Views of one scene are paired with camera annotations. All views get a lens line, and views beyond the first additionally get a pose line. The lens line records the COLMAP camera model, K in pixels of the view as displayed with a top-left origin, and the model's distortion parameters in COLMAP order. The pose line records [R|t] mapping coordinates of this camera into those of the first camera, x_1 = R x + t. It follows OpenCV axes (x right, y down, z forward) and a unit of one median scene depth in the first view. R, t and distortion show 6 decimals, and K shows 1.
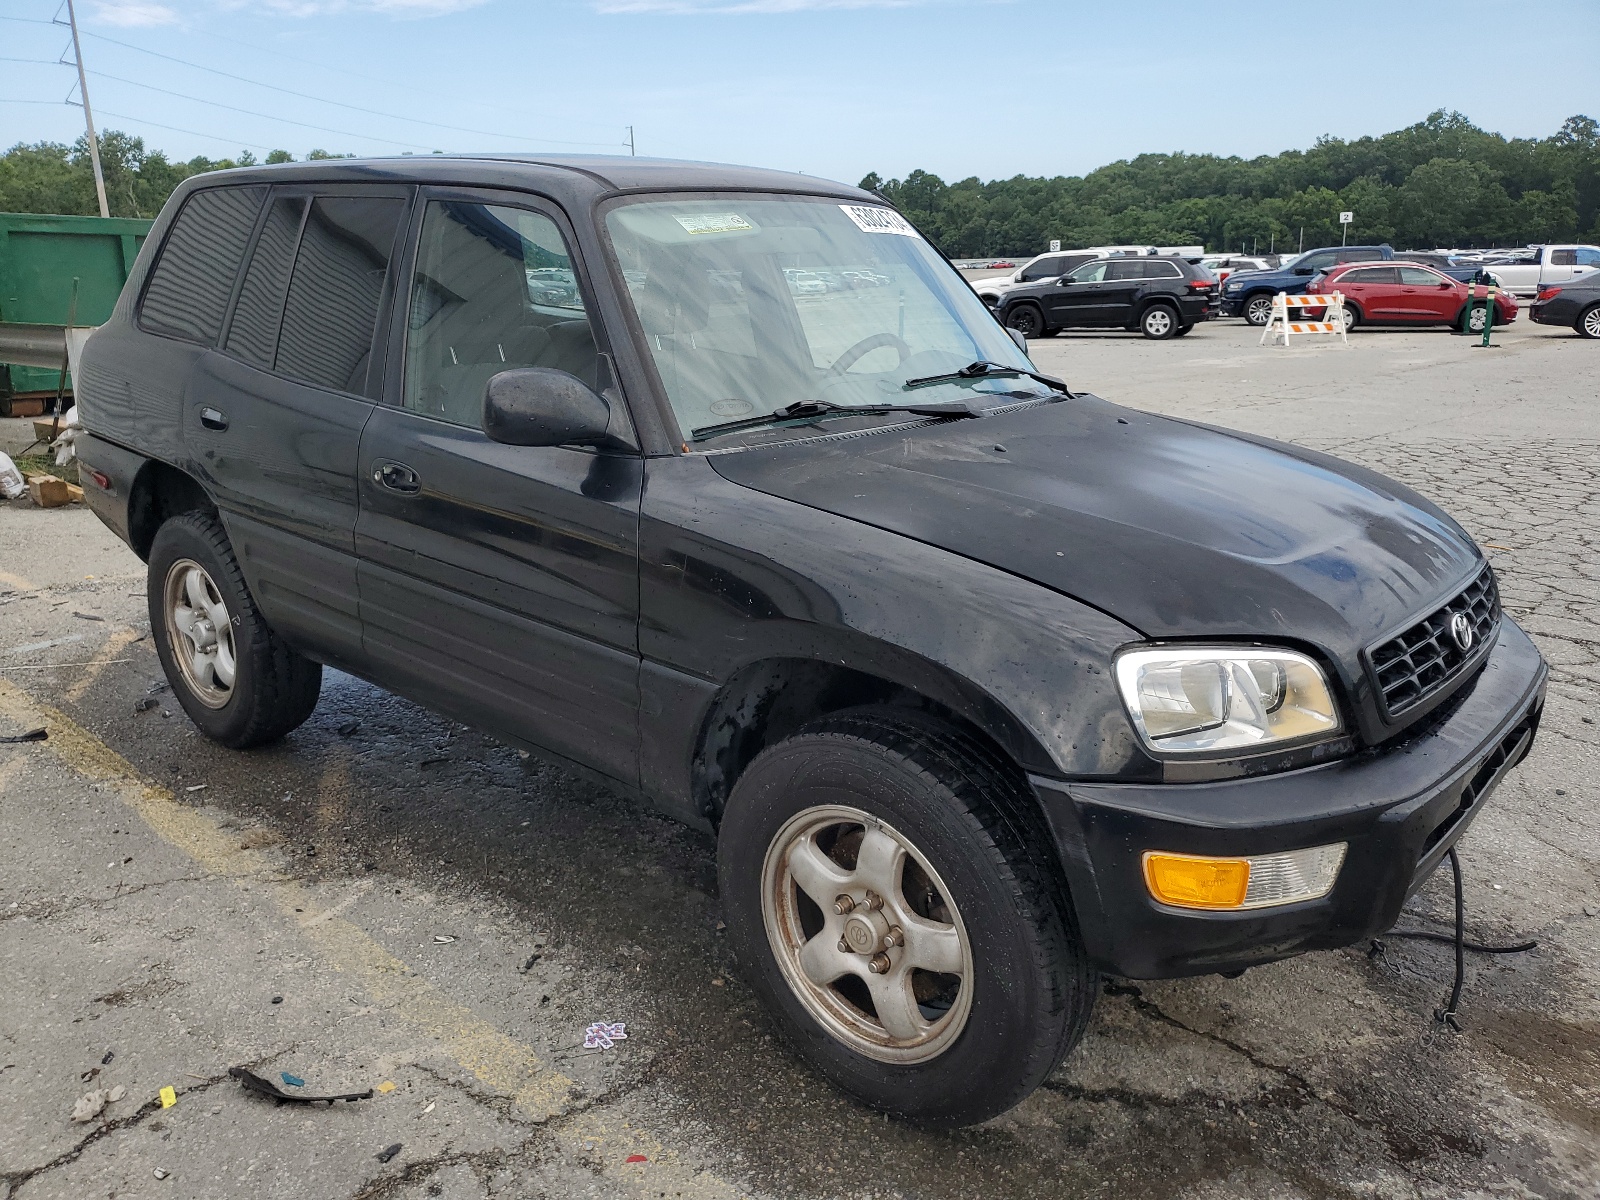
lens RADIAL K [[1227.2, 0, 800.4], [0, 1227.2, 604.4], [0, 0, 1]] dist [0.000668, 0.004312]
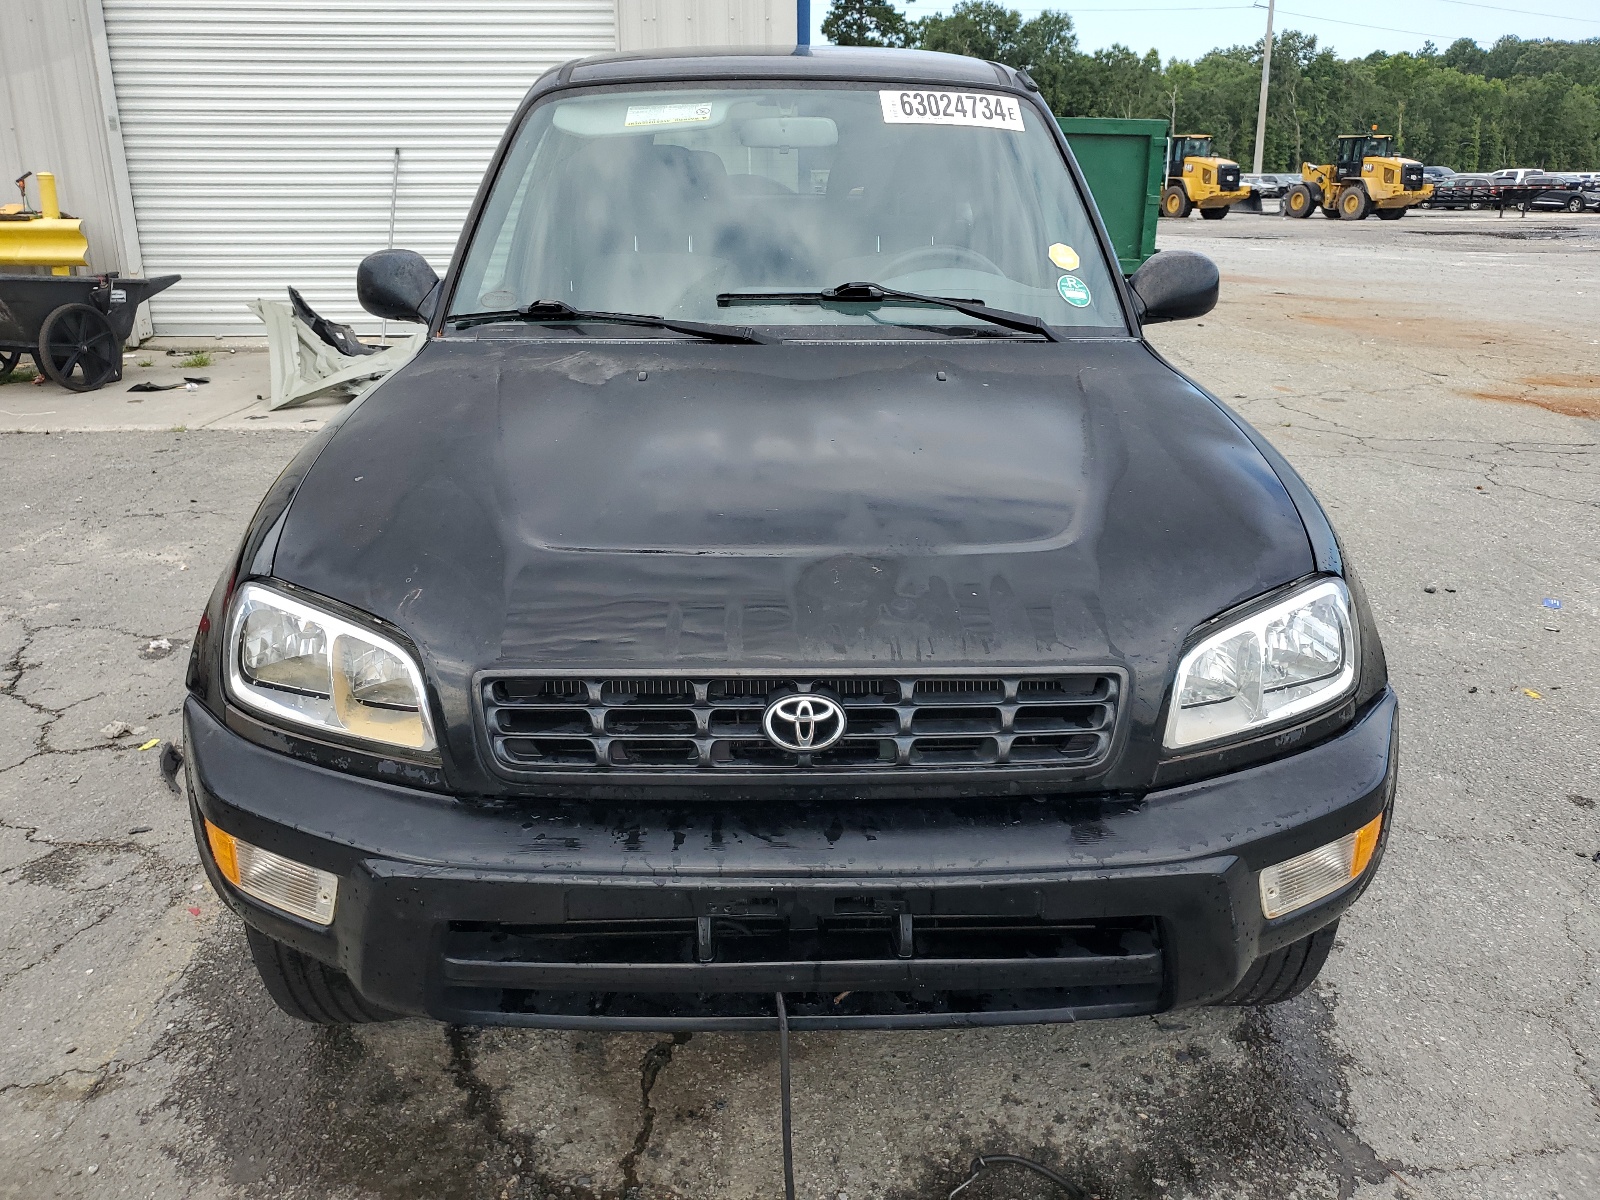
lens RADIAL K [[1227.2, 0, 800.5], [0, 1227.2, 595.6], [0, 0, 1]] dist [0.000668, 0.004312]
pose [[0.687900, 0.255429, -0.679374, 0.921663], [-0.209412, 0.966070, 0.151180, -0.139516], [0.694939, 0.038272, 0.718049, 0.486569]]
